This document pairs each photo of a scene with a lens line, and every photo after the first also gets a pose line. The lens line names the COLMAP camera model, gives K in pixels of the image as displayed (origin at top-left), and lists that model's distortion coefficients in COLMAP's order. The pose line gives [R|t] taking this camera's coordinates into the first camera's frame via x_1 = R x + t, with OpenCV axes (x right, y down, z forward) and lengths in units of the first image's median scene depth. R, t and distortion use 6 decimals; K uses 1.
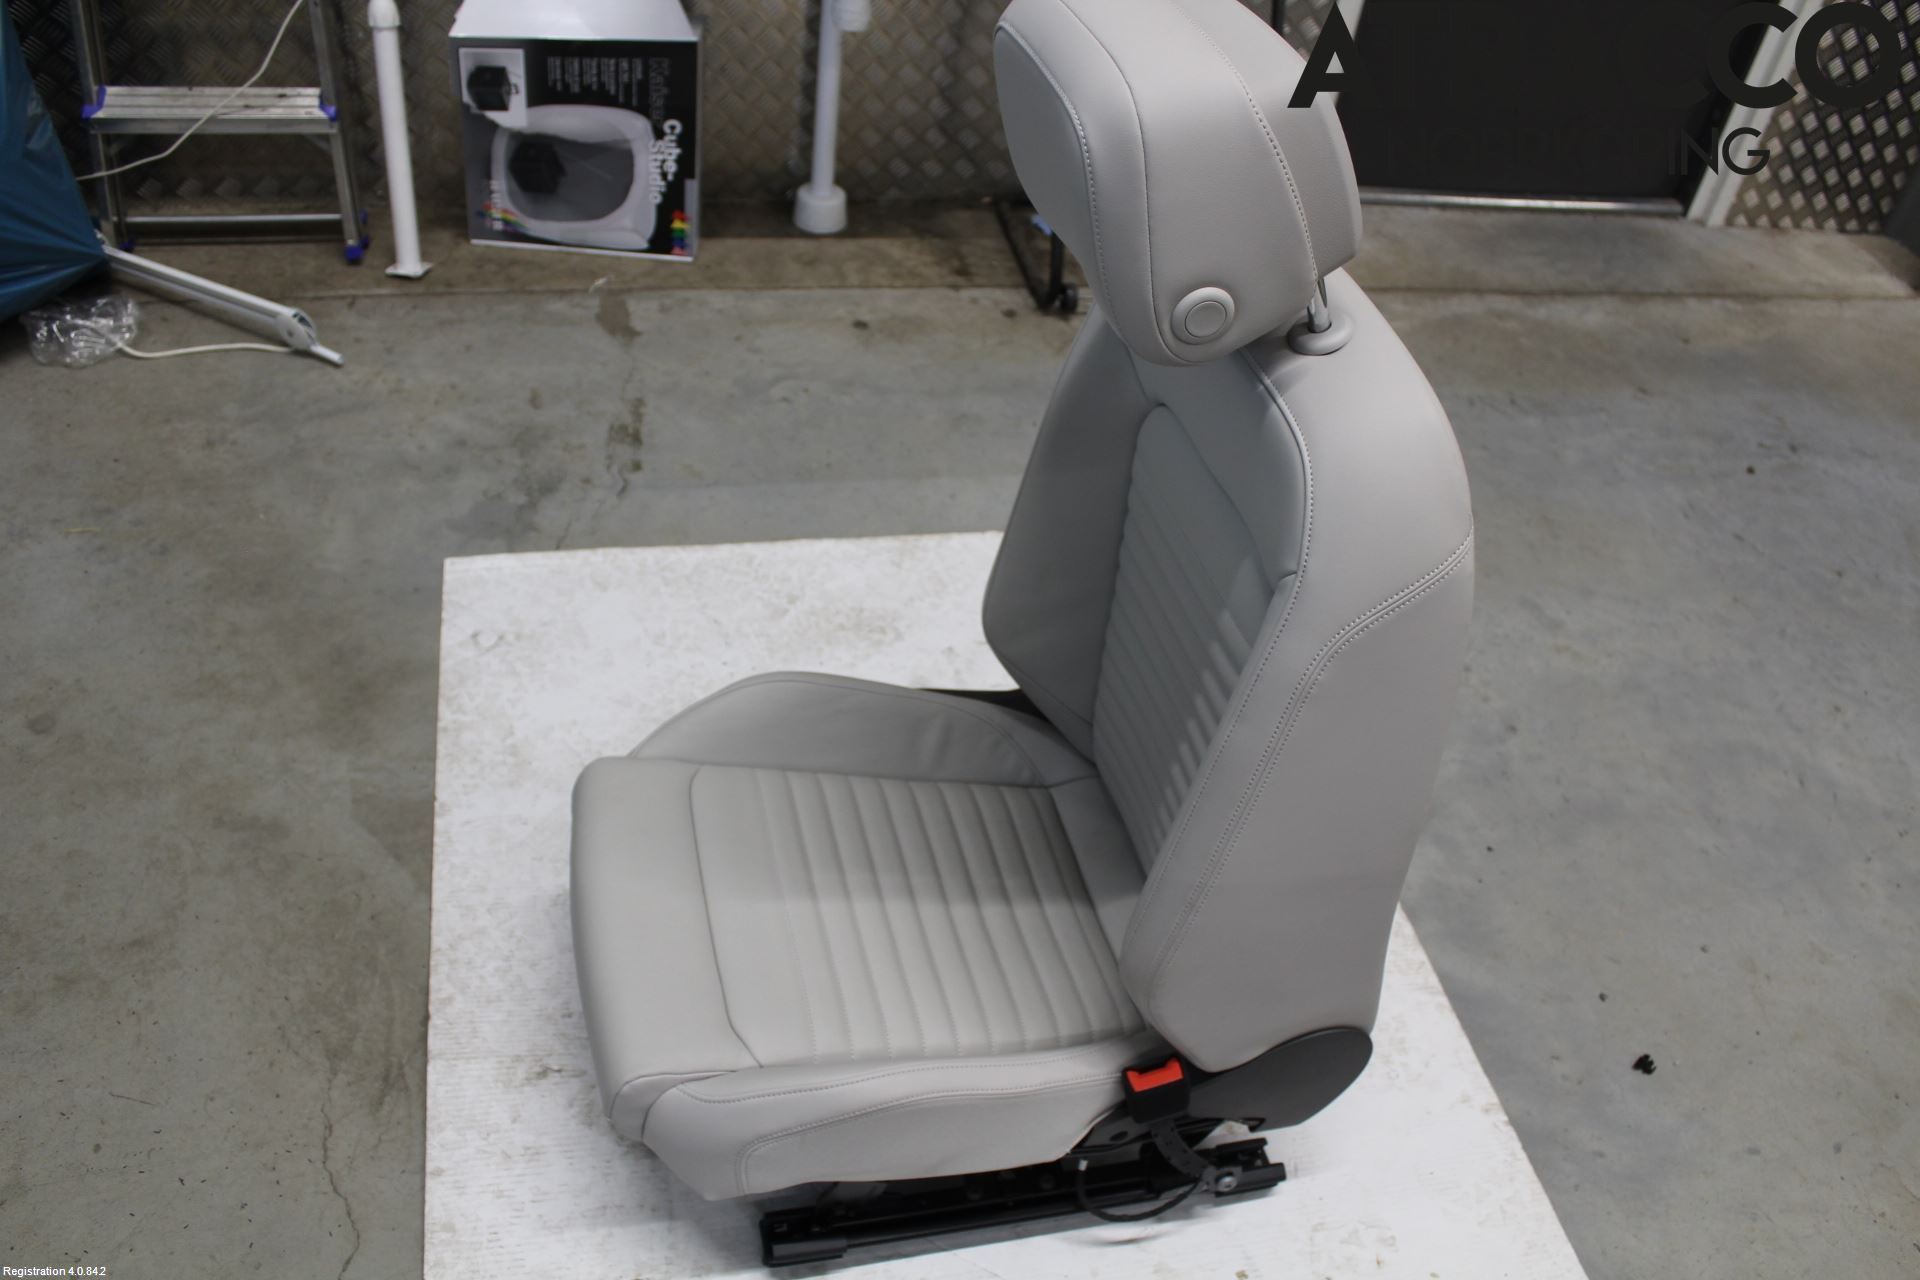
lens RADIAL K [[1586.5, 0, 962.8], [0, 1586.5, 641.9], [0, 0, 1]] dist [-0.071220, 0.041327]
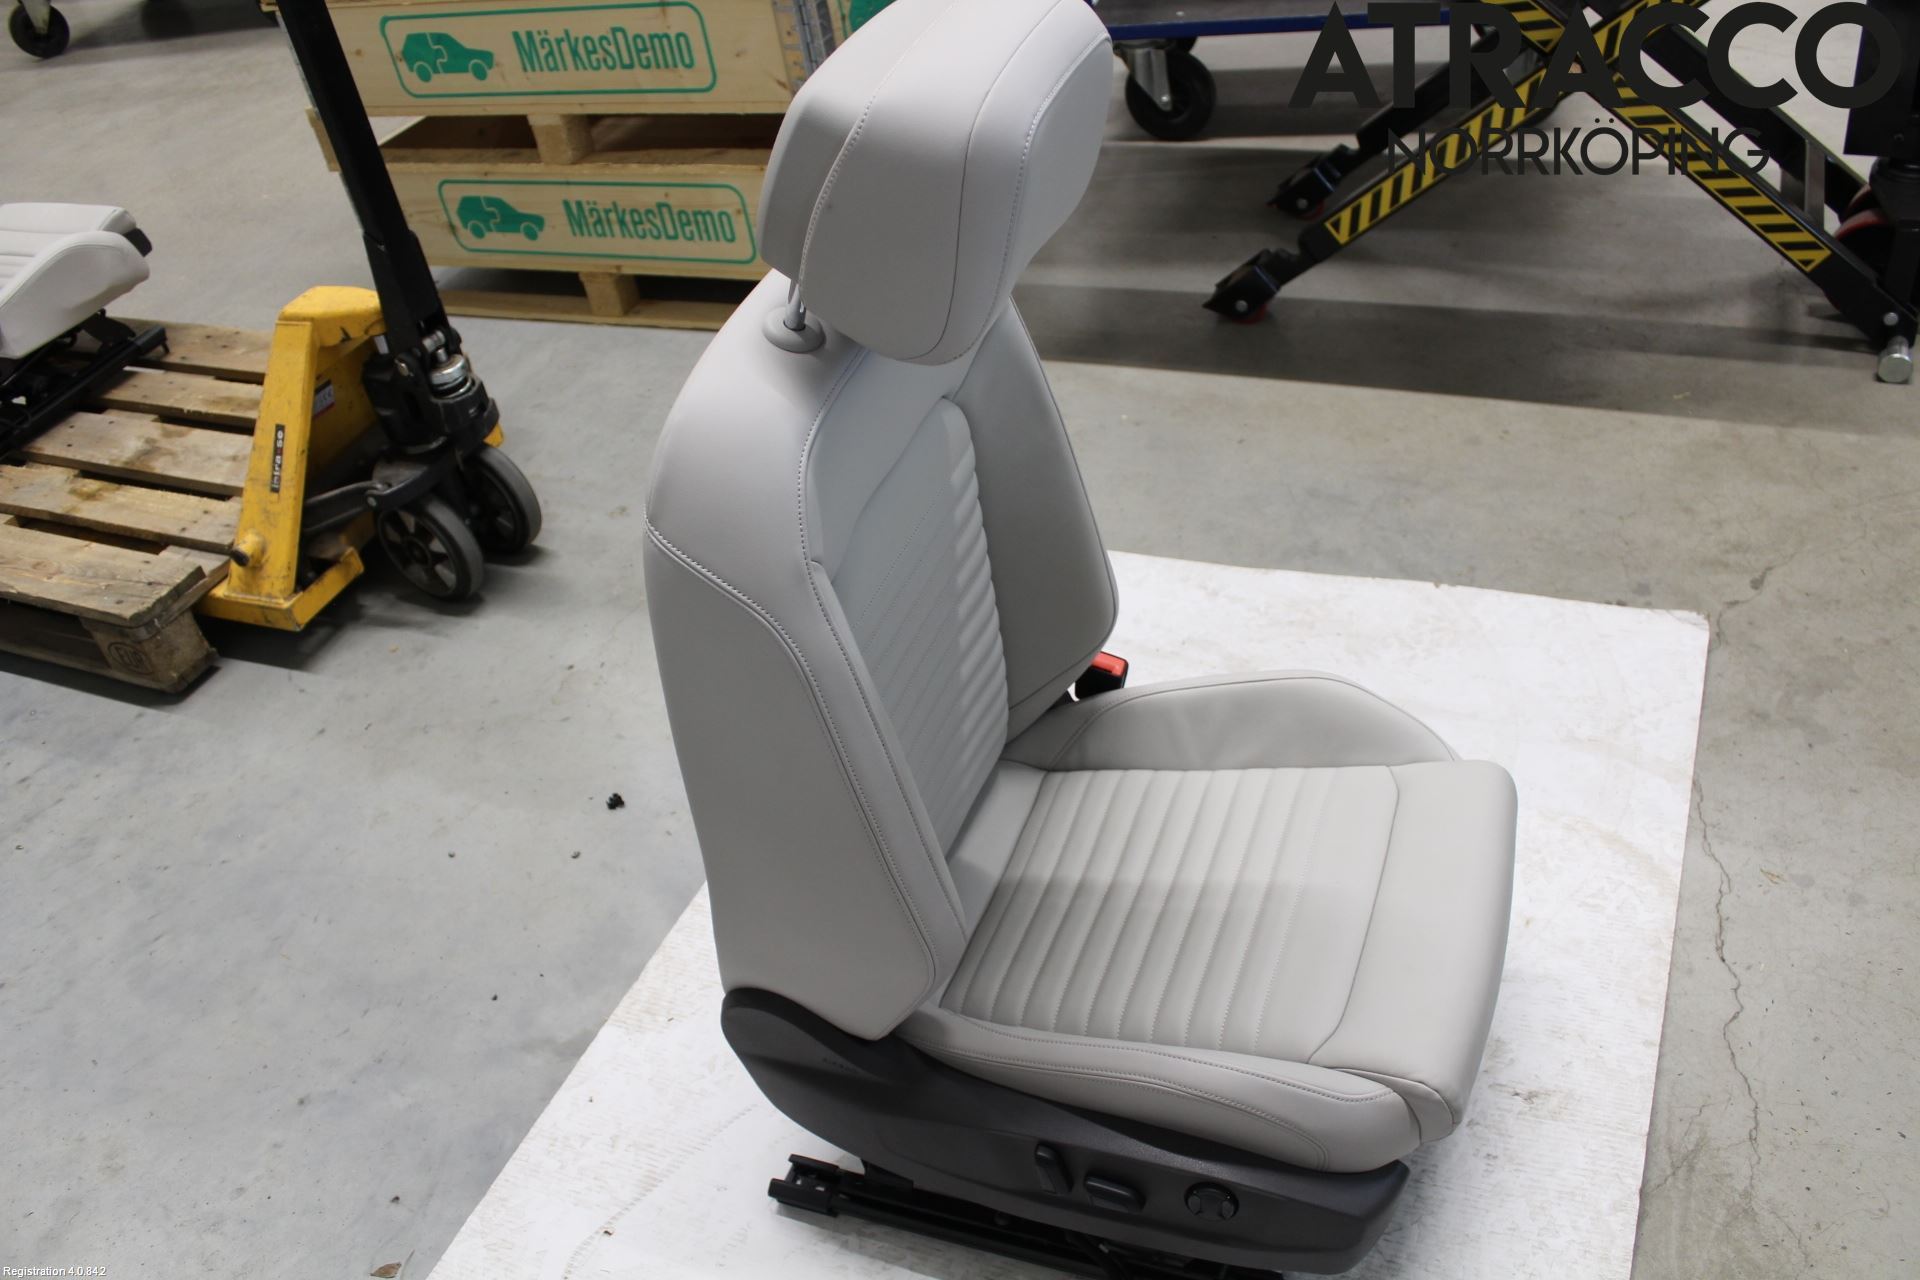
lens RADIAL K [[1586.5, 0, 974.6], [0, 1586.5, 638.6], [0, 0, 1]] dist [-0.071220, 0.041327]
pose [[-0.817065, -0.367111, 0.444560, -0.247596], [0.417648, 0.154690, 0.895344, -0.639492], [-0.397460, 0.917224, 0.026932, 0.670033]]
